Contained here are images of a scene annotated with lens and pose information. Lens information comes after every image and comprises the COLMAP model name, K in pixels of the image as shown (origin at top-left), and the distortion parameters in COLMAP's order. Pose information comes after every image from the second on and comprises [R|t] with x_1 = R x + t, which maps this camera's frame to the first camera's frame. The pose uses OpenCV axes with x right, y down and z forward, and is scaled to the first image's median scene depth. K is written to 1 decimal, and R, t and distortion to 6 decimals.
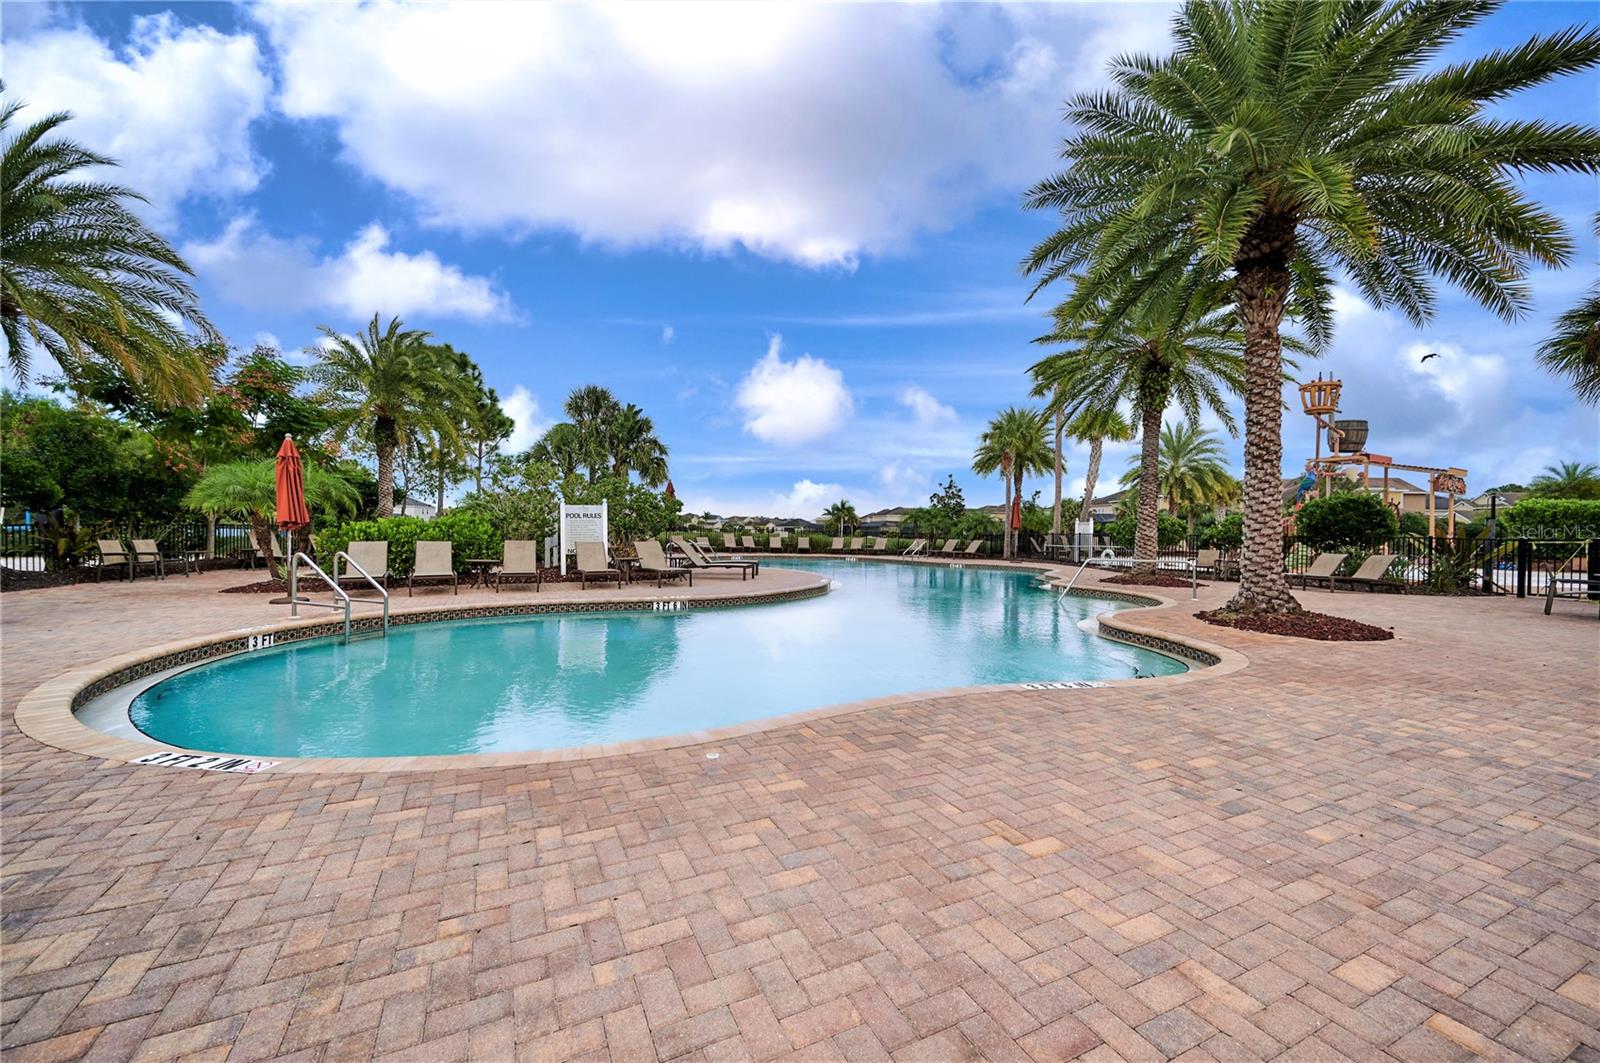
lens RADIAL K [[633.4, 0, 801.1], [0, 633.4, 530.2], [0, 0, 1]] dist [-0.001403, -0.000526]
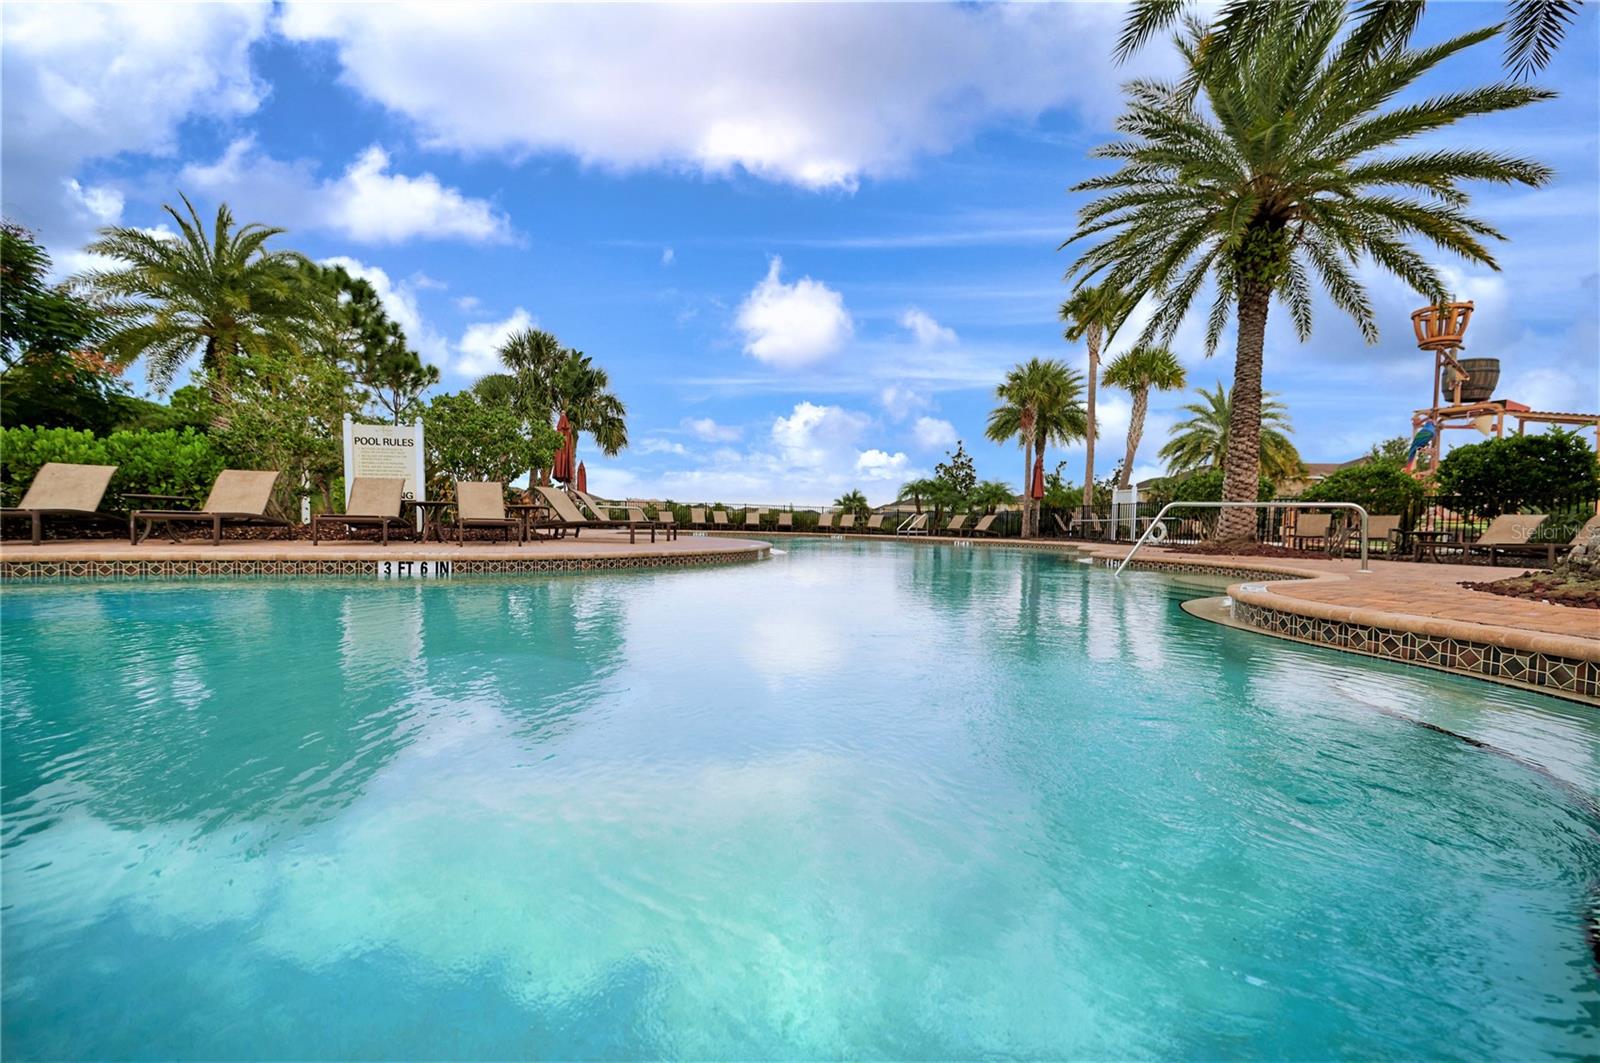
lens RADIAL K [[633.4, 0, 798.1], [0, 633.4, 534.4], [0, 0, 1]] dist [-0.001403, -0.000526]
pose [[0.999550, 0.008240, -0.028842, 0.050689], [-0.007725, 0.999809, 0.017929, 0.027159], [0.028984, -0.017698, 0.999423, 0.162031]]
